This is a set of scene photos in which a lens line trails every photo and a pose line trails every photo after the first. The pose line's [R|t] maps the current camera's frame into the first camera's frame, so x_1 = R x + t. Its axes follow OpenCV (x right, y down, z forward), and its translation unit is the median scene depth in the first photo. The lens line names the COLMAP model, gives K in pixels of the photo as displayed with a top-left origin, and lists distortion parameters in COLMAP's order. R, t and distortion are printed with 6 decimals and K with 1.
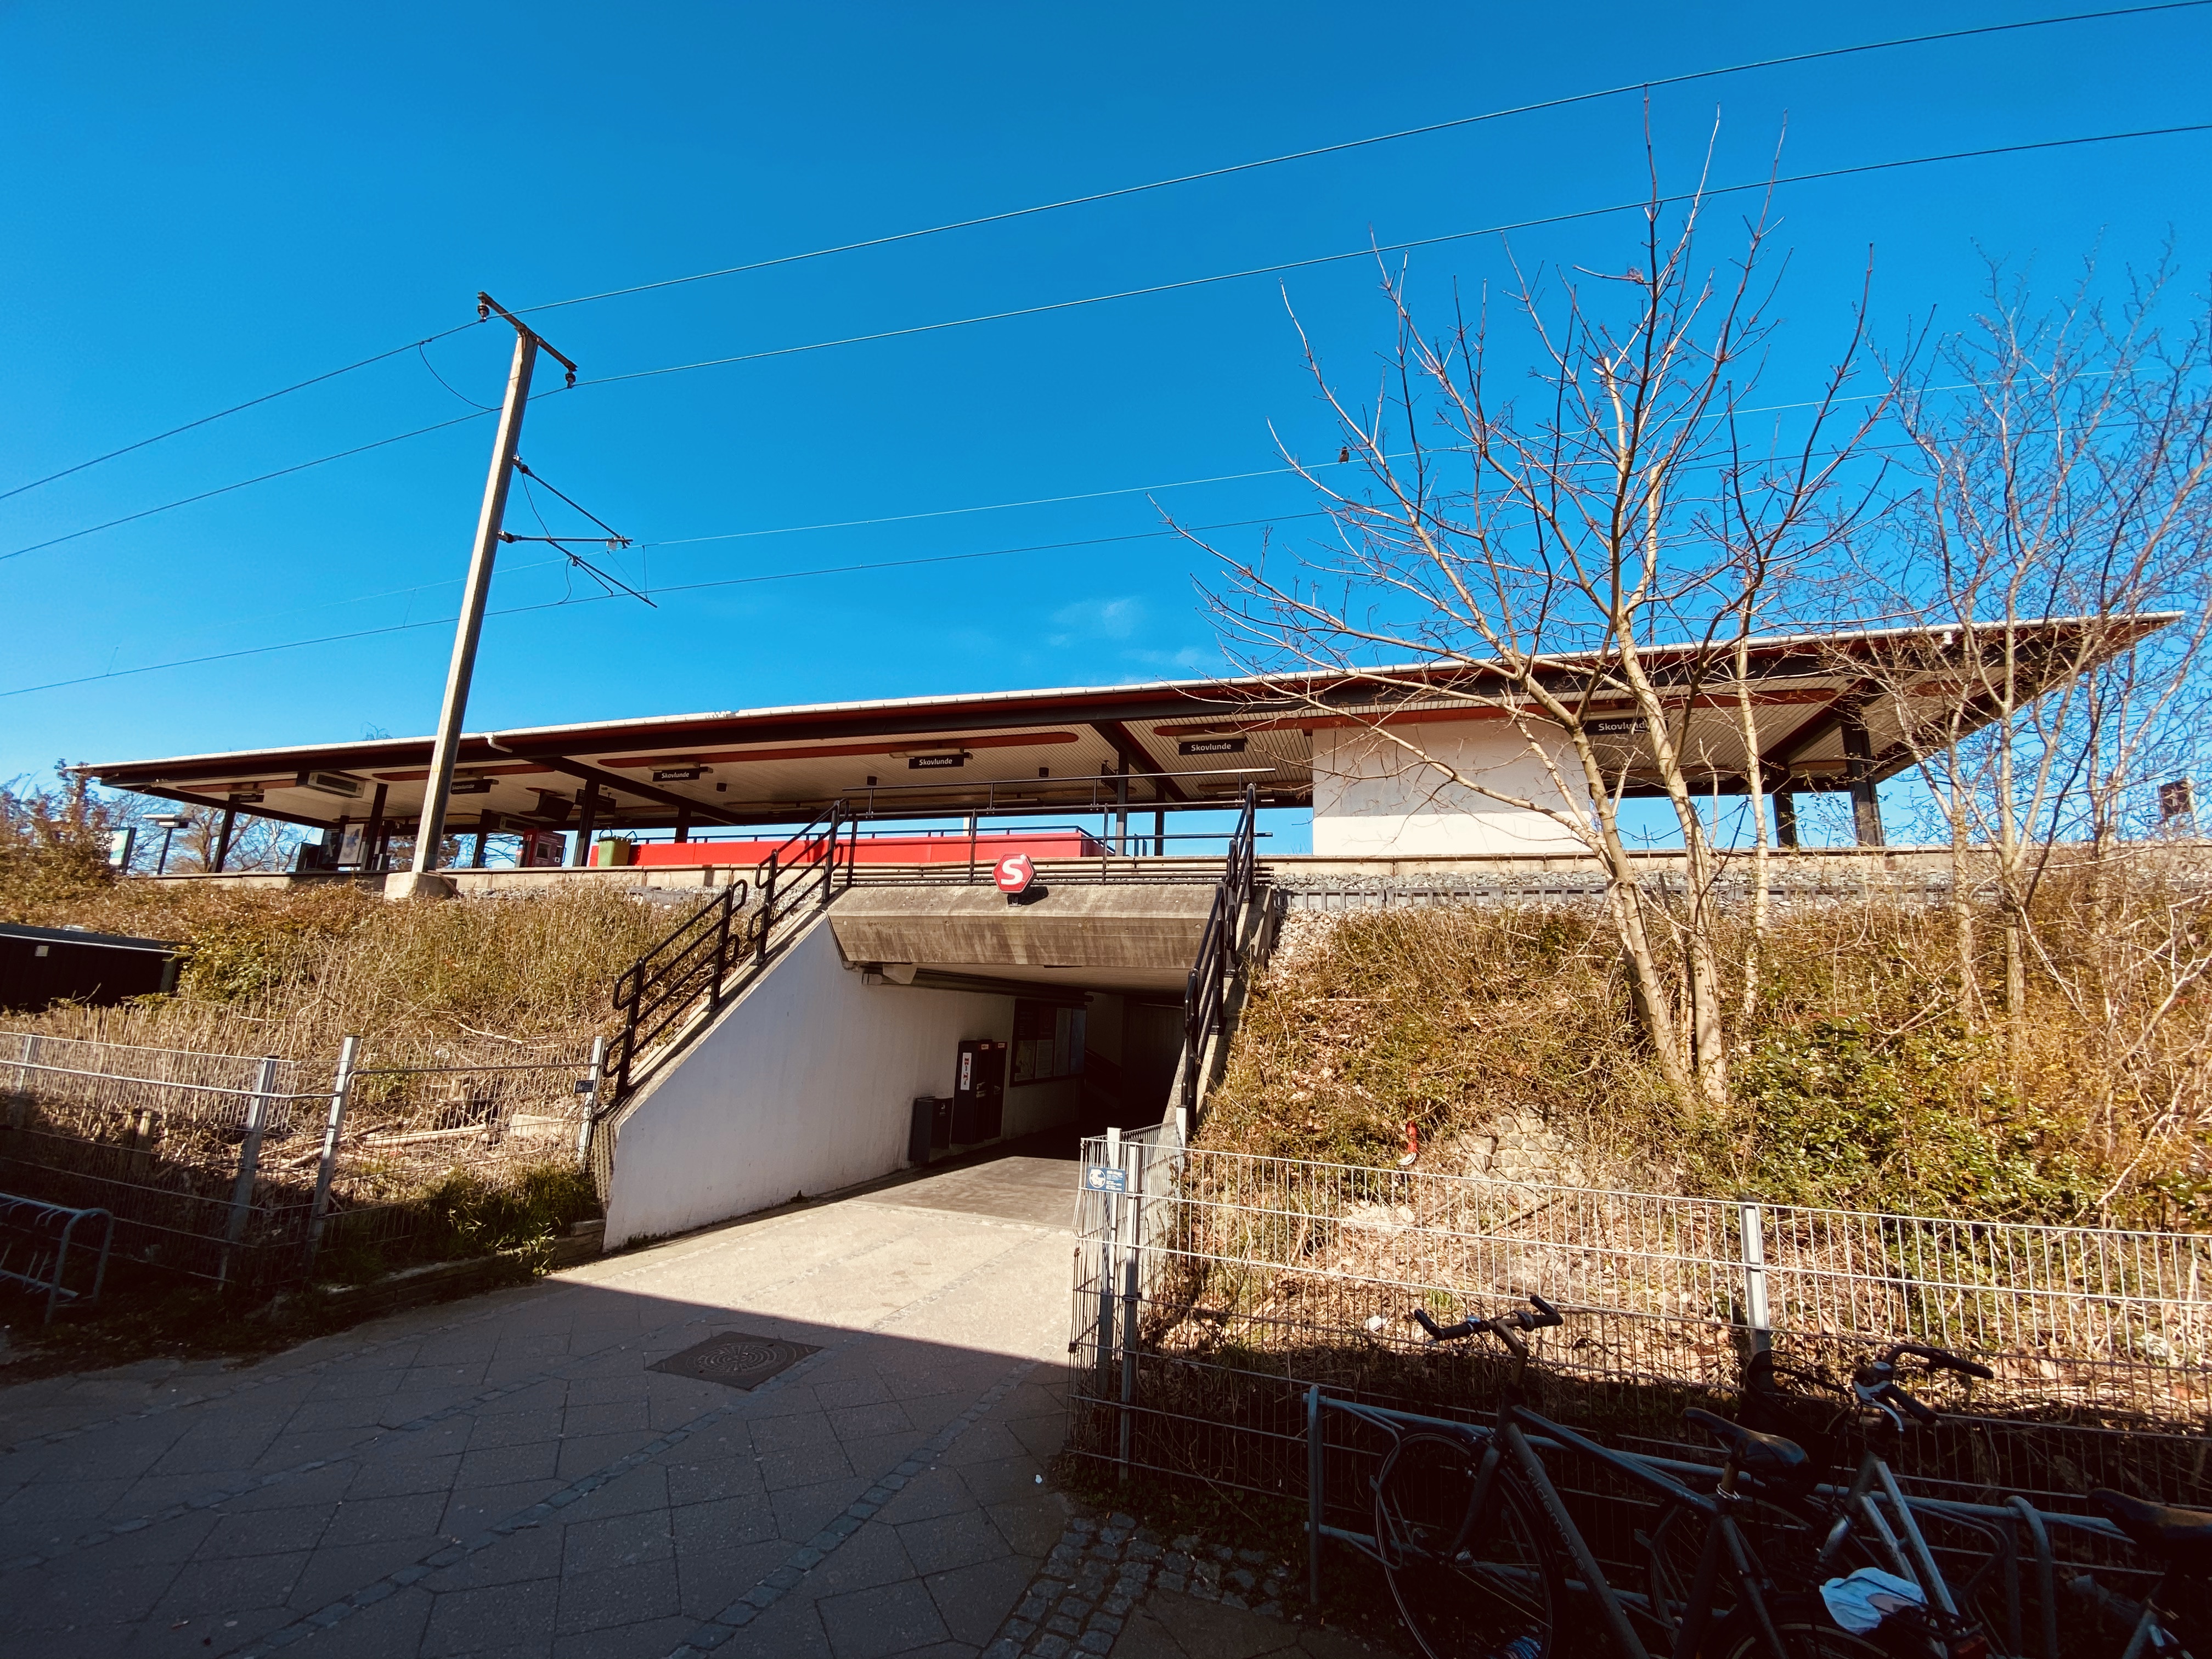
lens RADIAL K [[990.5, 0, 1110.7], [0, 990.5, 773.8], [0, 0, 1]] dist [0.051876, -0.031744]
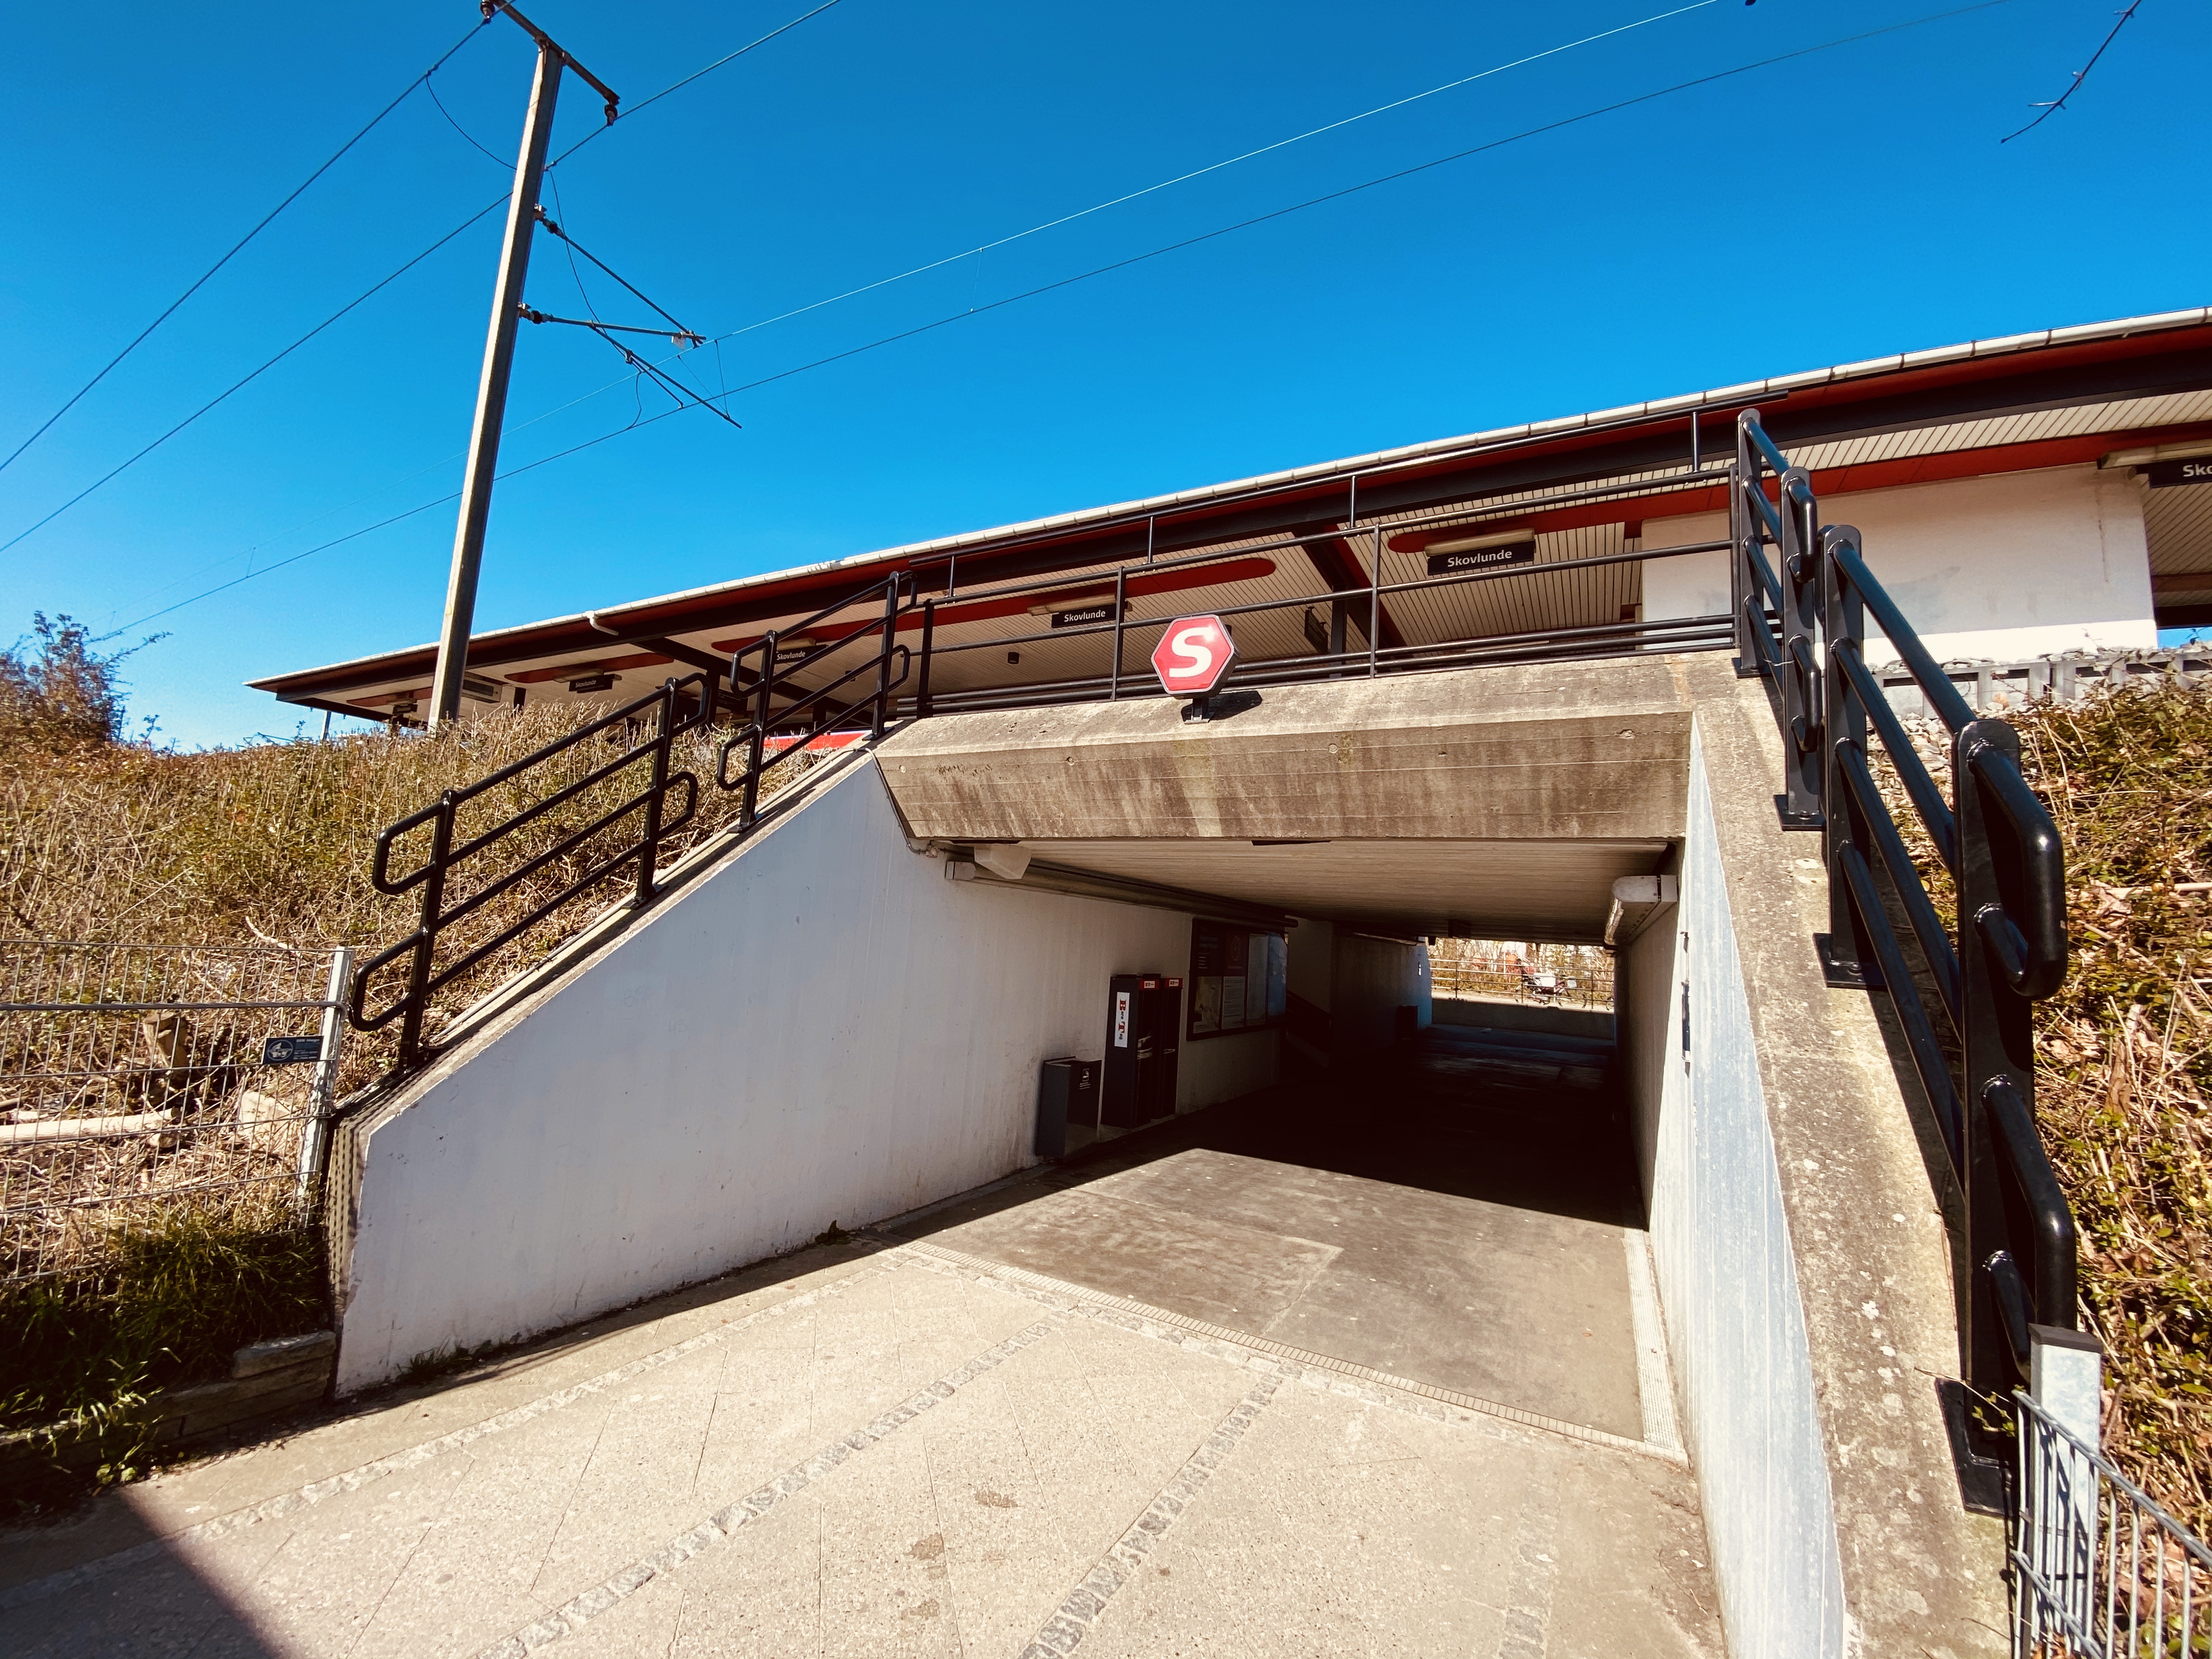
lens RADIAL K [[990.5, 0, 1110.7], [0, 990.5, 773.8], [0, 0, 1]] dist [0.051876, -0.031744]
pose [[0.985350, -0.005242, -0.170465, -0.050005], [0.016257, 0.997863, 0.063286, 0.119192], [0.169769, -0.065130, 0.983329, 0.458035]]
